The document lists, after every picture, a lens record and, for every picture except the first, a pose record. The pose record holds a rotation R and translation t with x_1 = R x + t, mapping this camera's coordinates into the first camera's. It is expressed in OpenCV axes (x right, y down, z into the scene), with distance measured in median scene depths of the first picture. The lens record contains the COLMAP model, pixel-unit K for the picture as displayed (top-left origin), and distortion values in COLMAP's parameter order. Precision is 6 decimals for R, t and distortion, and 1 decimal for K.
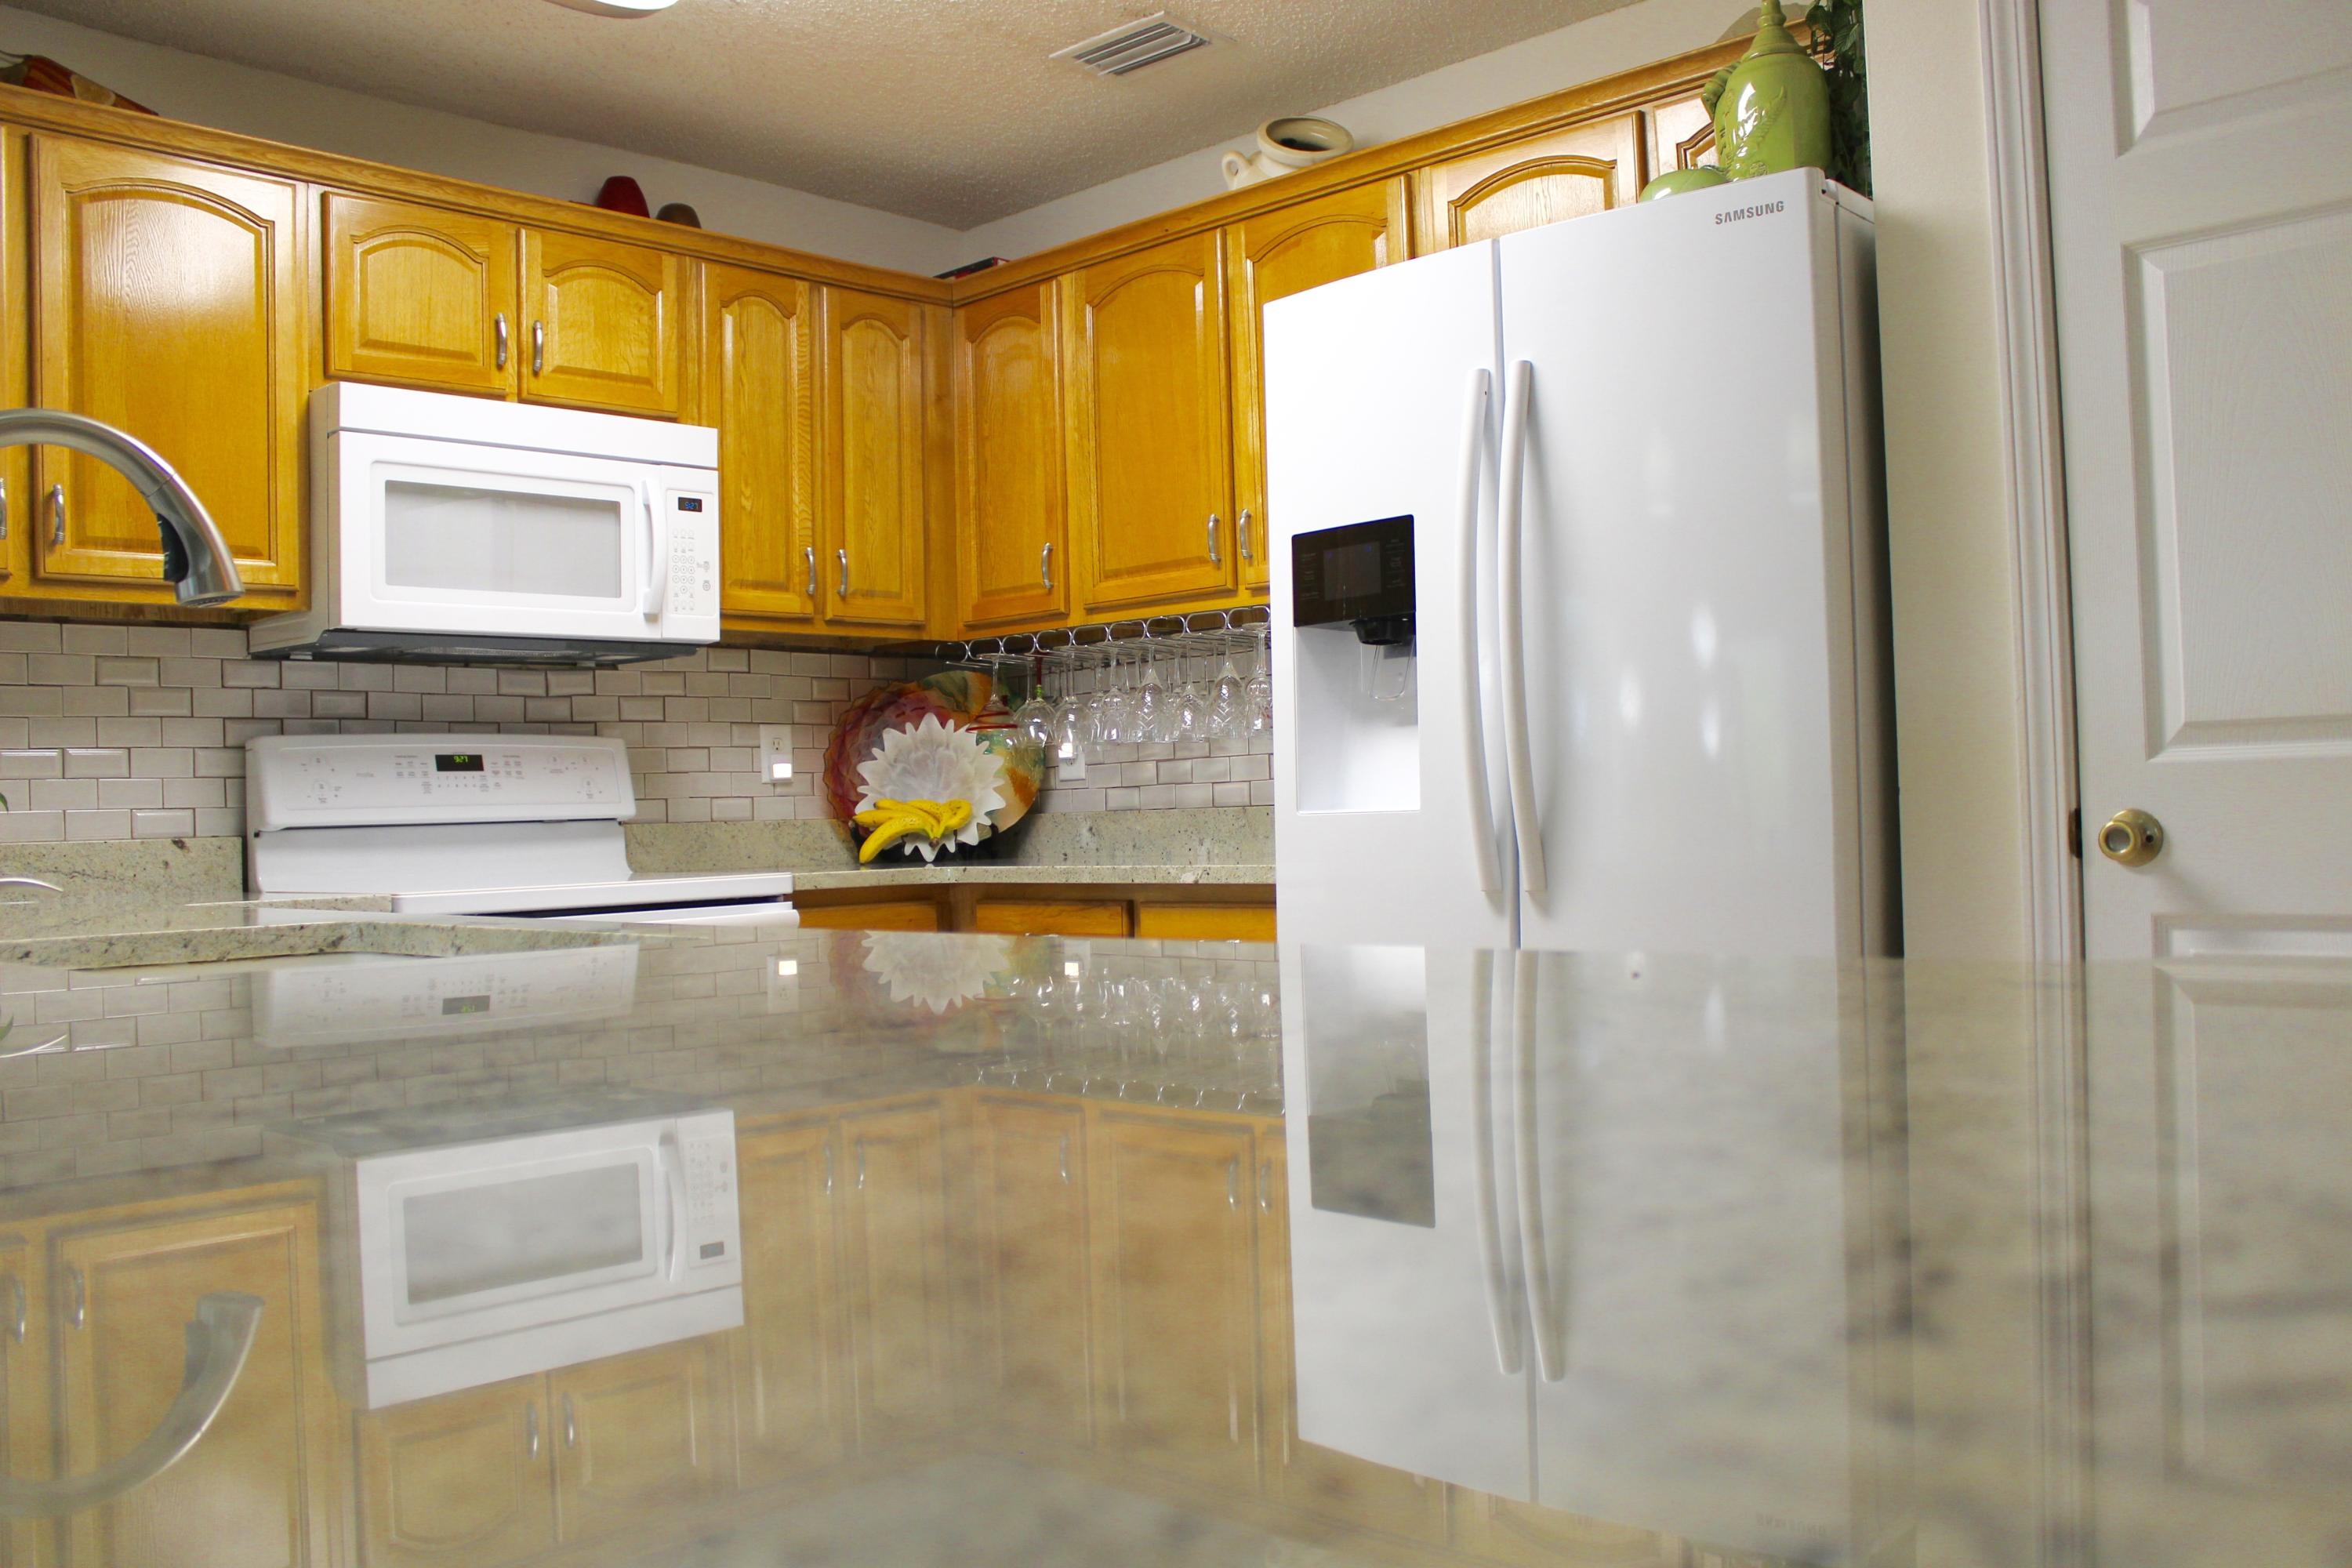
lens RADIAL K [[1964.5, 0, 1173.6], [0, 1964.5, 776.1], [0, 0, 1]] dist [-0.164552, 0.150596]
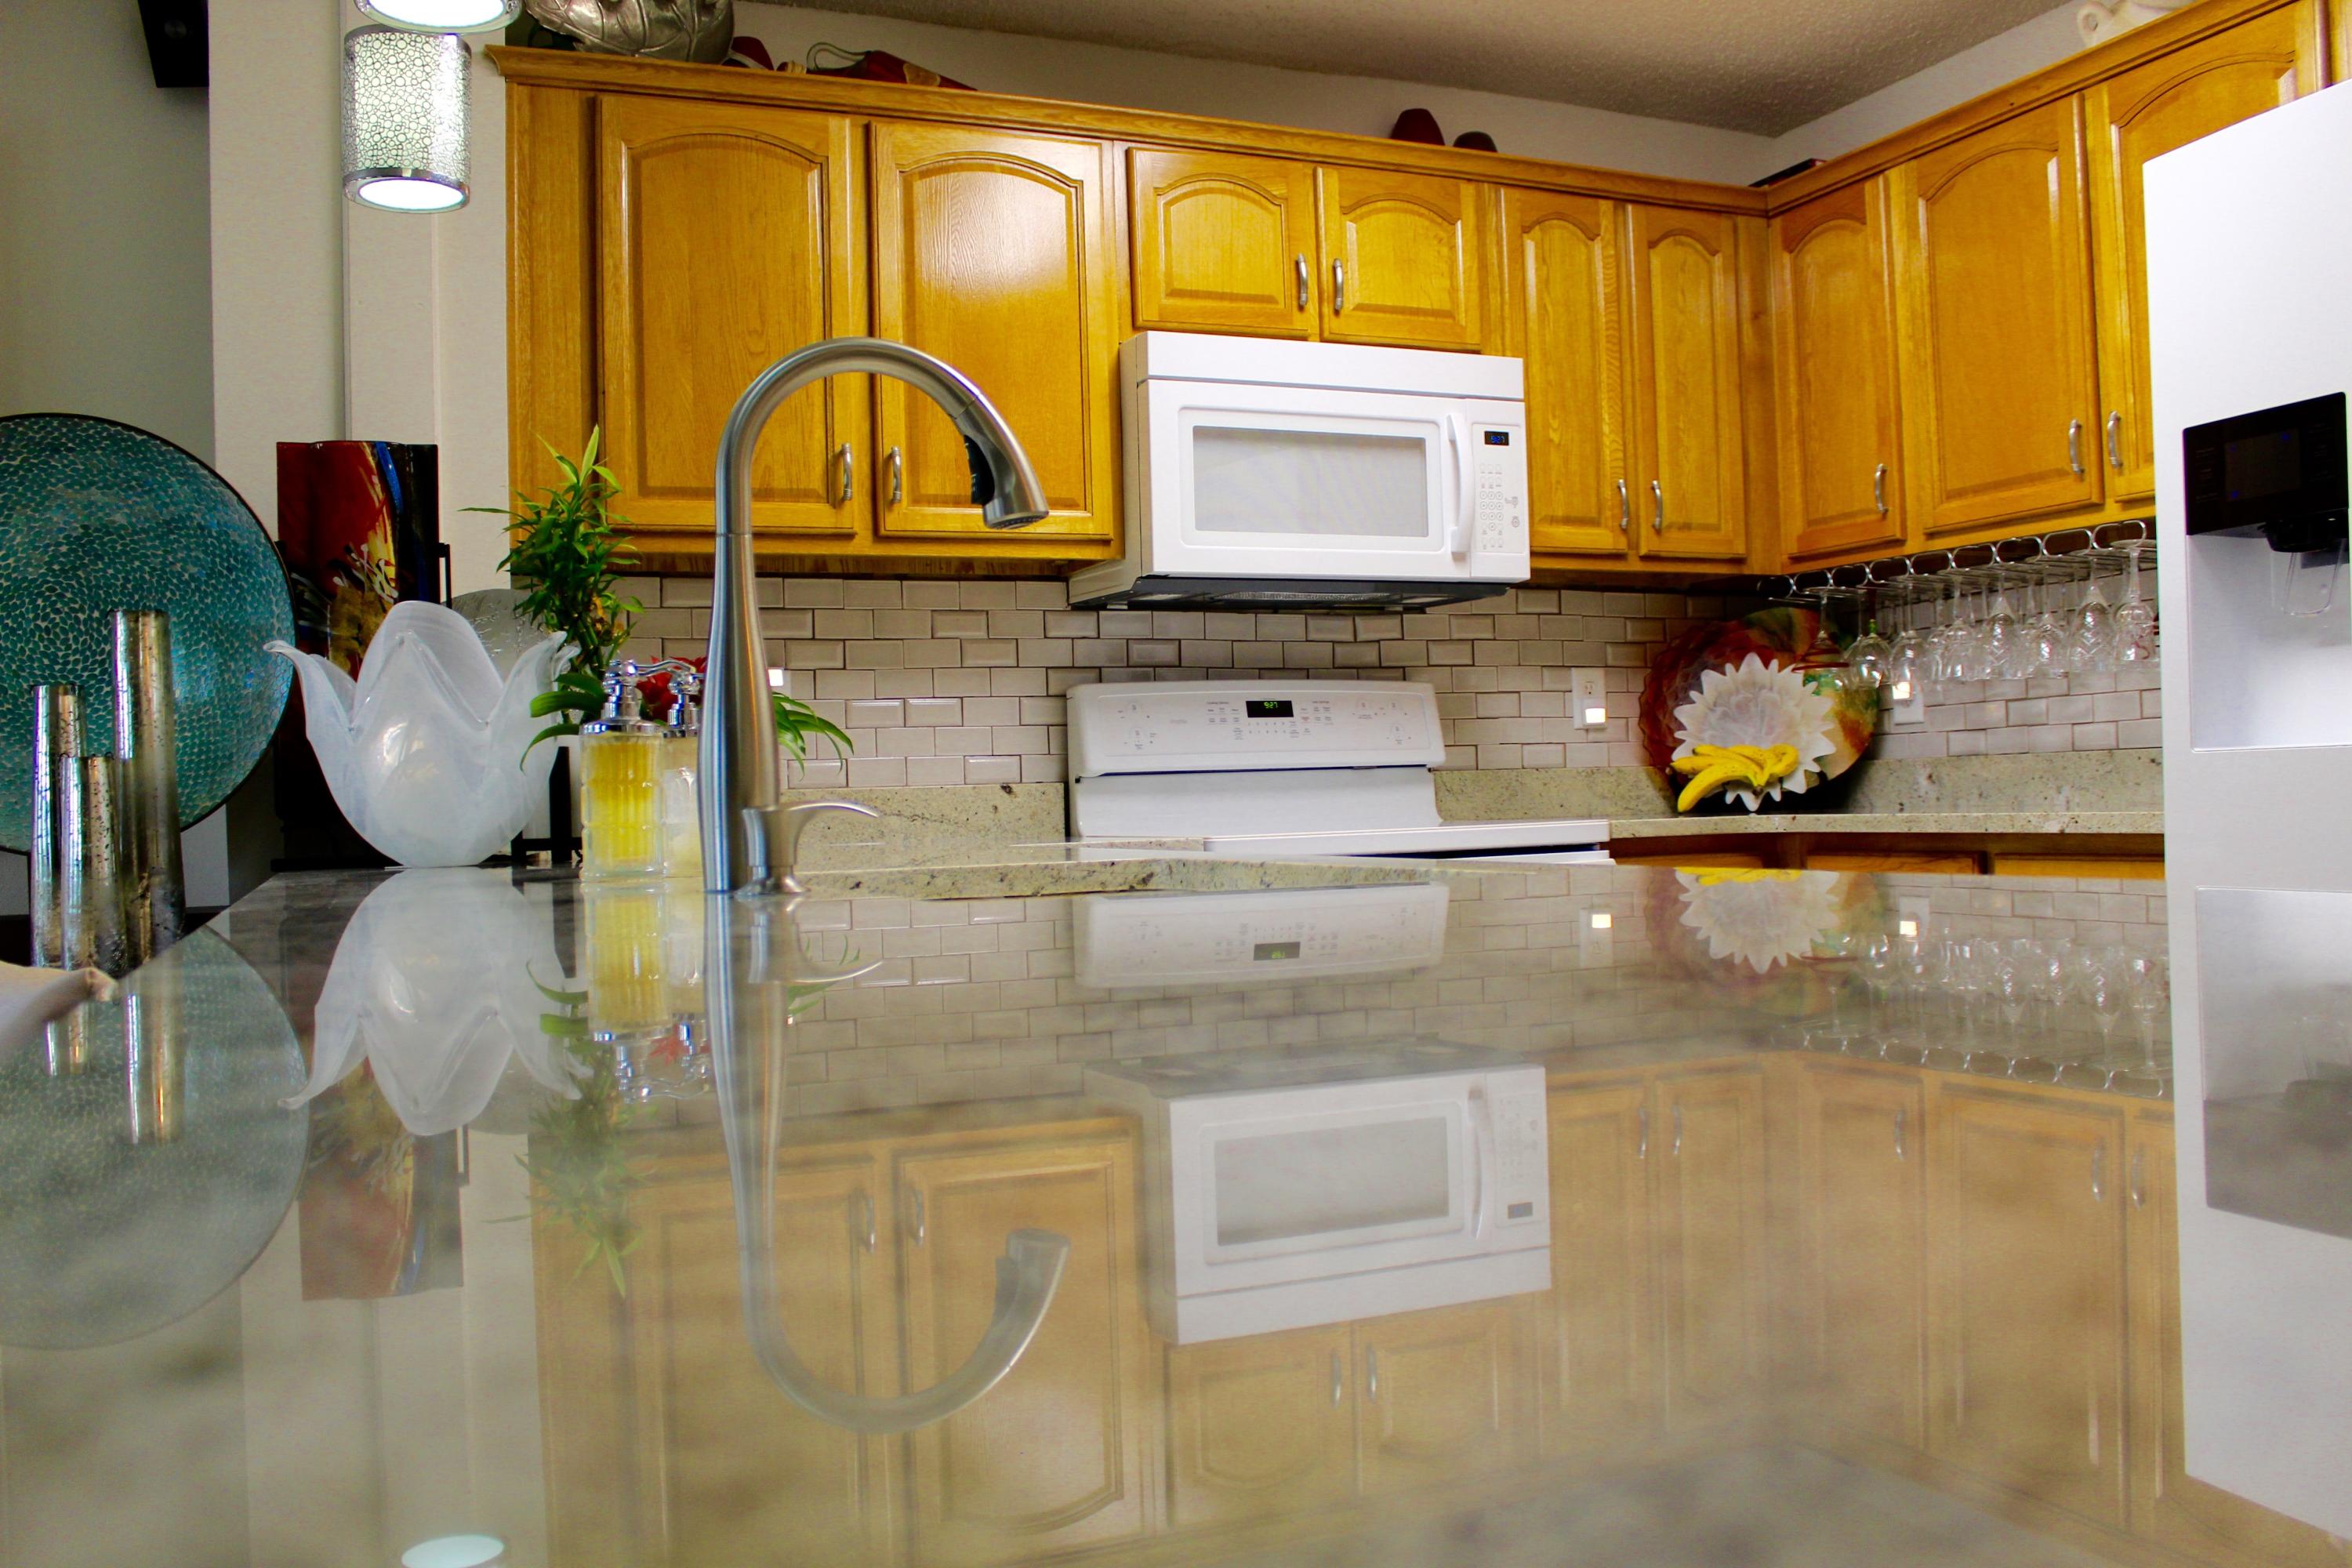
lens RADIAL K [[1964.5, 0, 1178.0], [0, 1964.5, 786.3], [0, 0, 1]] dist [-0.164552, 0.150596]
pose [[0.919851, 0.001340, -0.392265, -0.015353], [0.008787, 0.999673, 0.024022, 0.008197], [0.392169, -0.025543, 0.919539, 0.044374]]
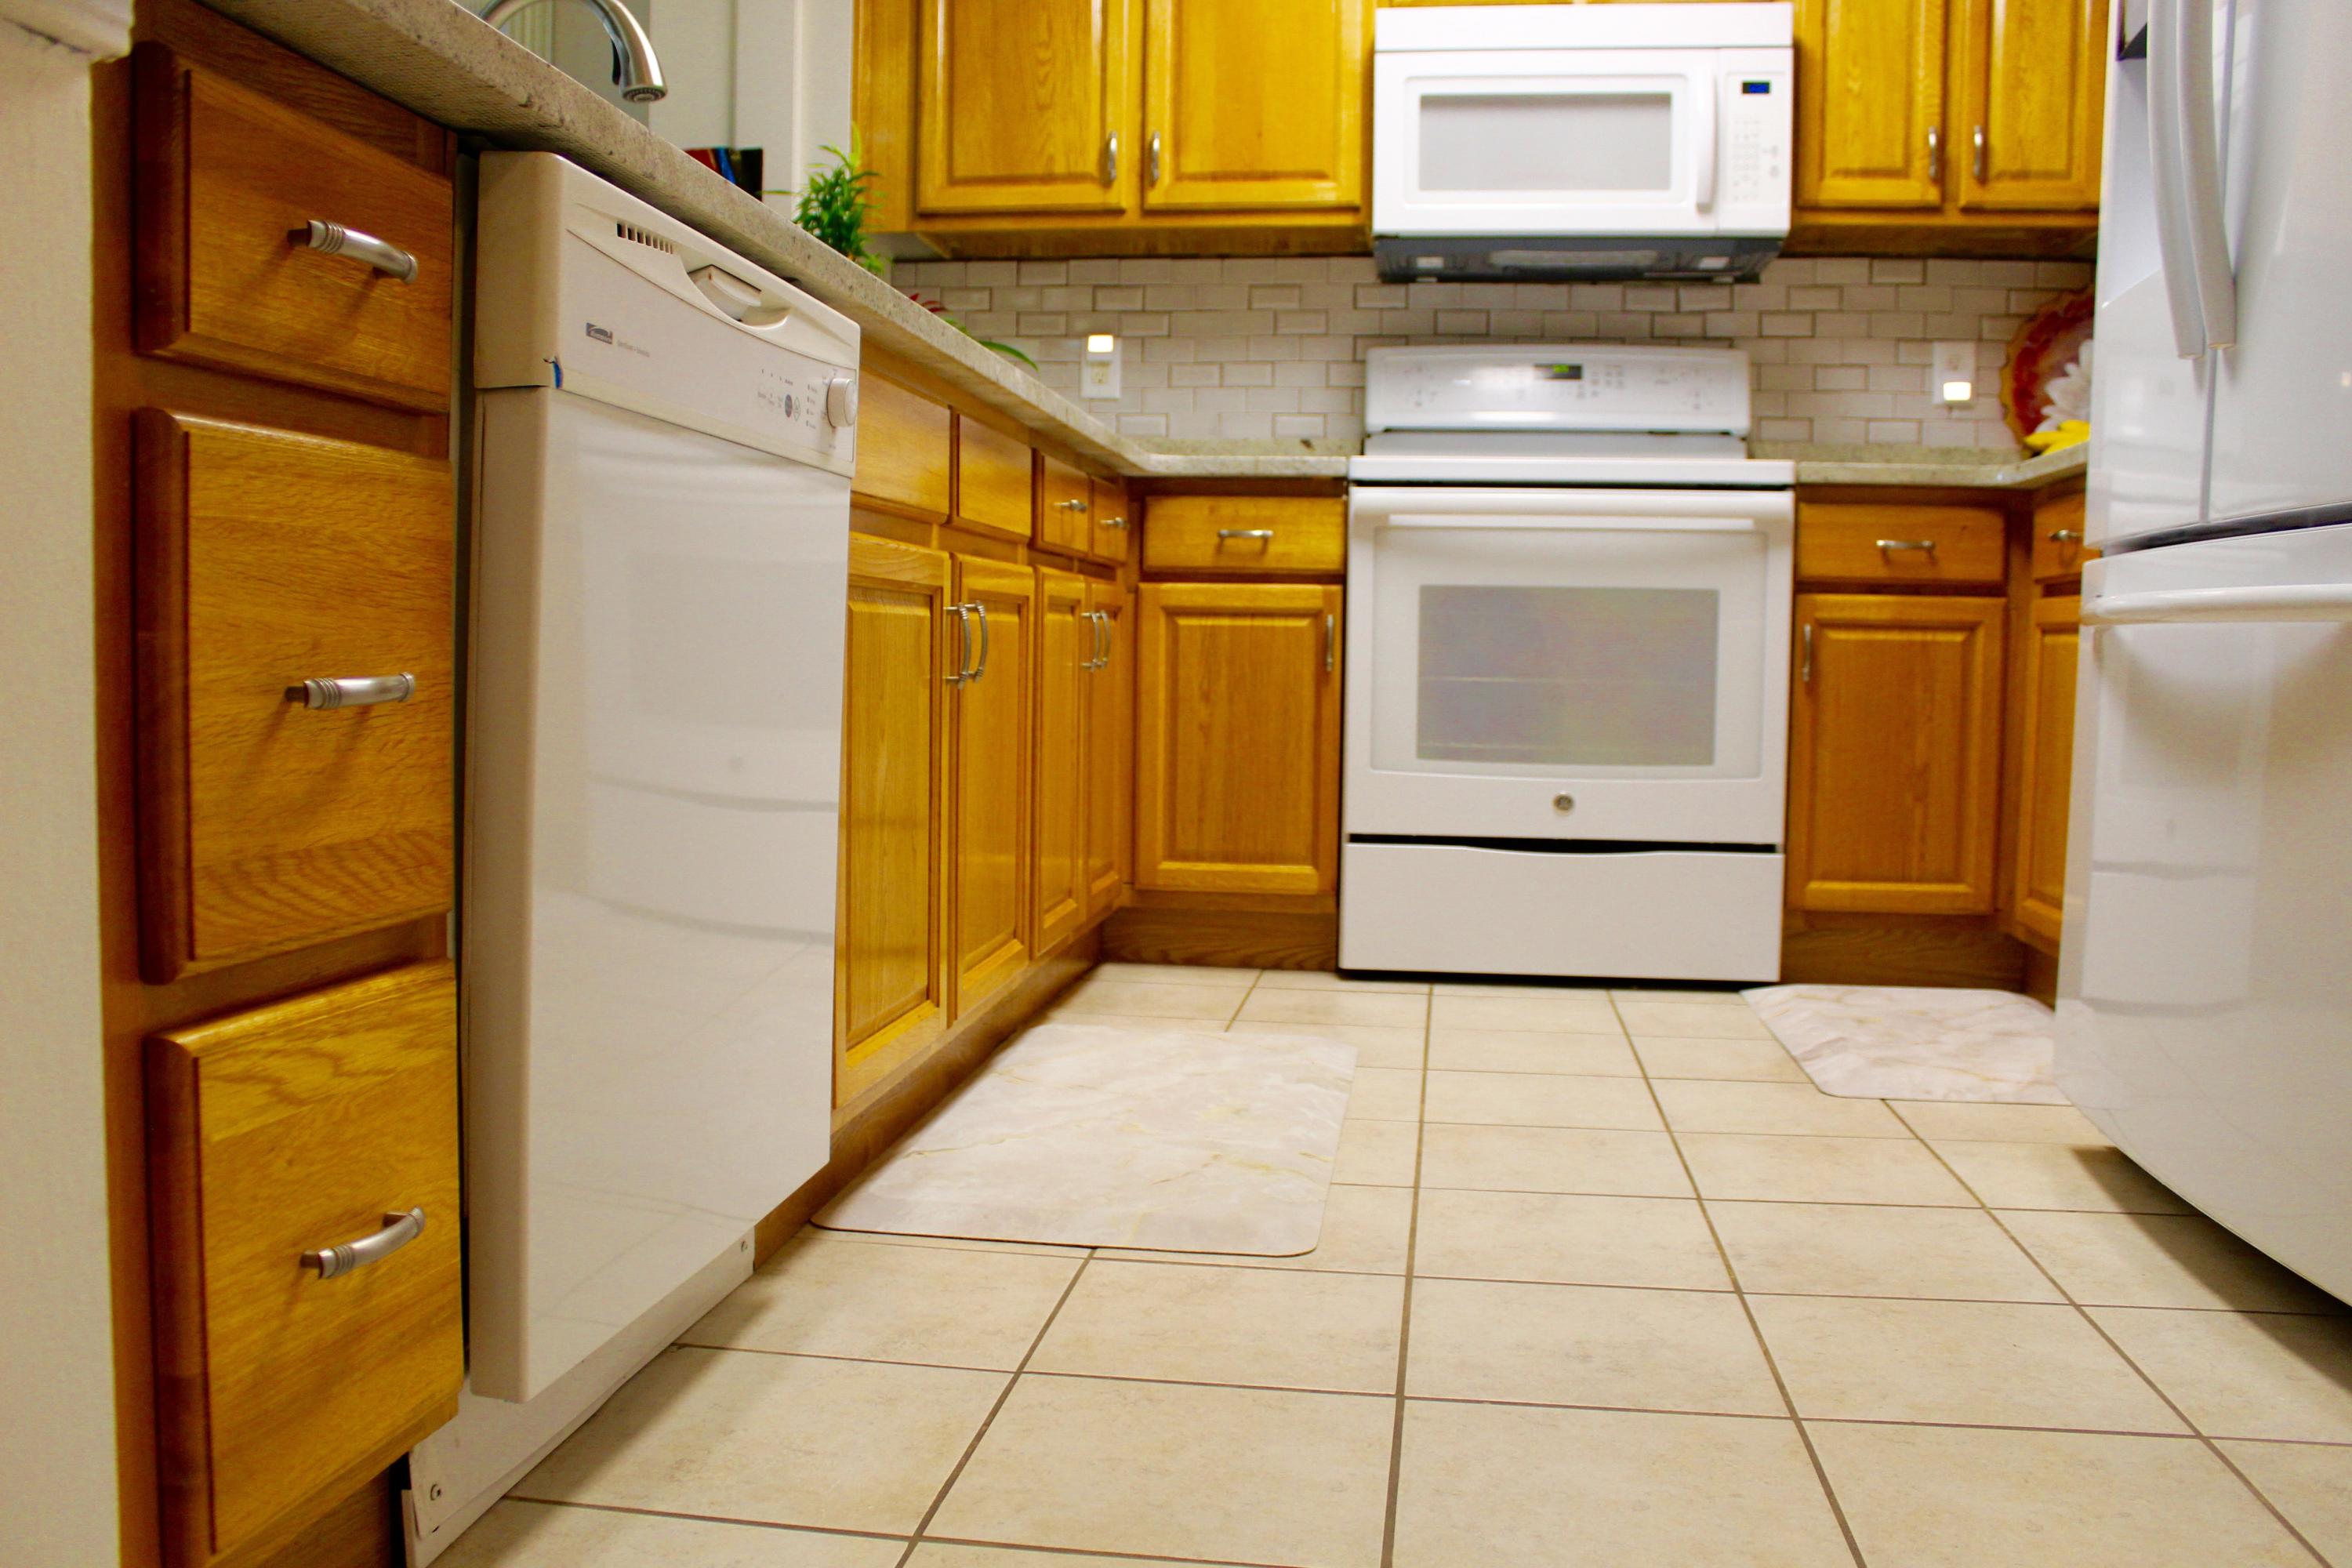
lens RADIAL K [[1964.5, 0, 1174.7], [0, 1964.5, 788.4], [0, 0, 1]] dist [-0.164552, 0.150596]
pose [[0.578099, 0.100462, -0.809758, 0.375880], [-0.019941, 0.993835, 0.109064, 0.104884], [0.815723, -0.046903, 0.576538, 0.210405]]
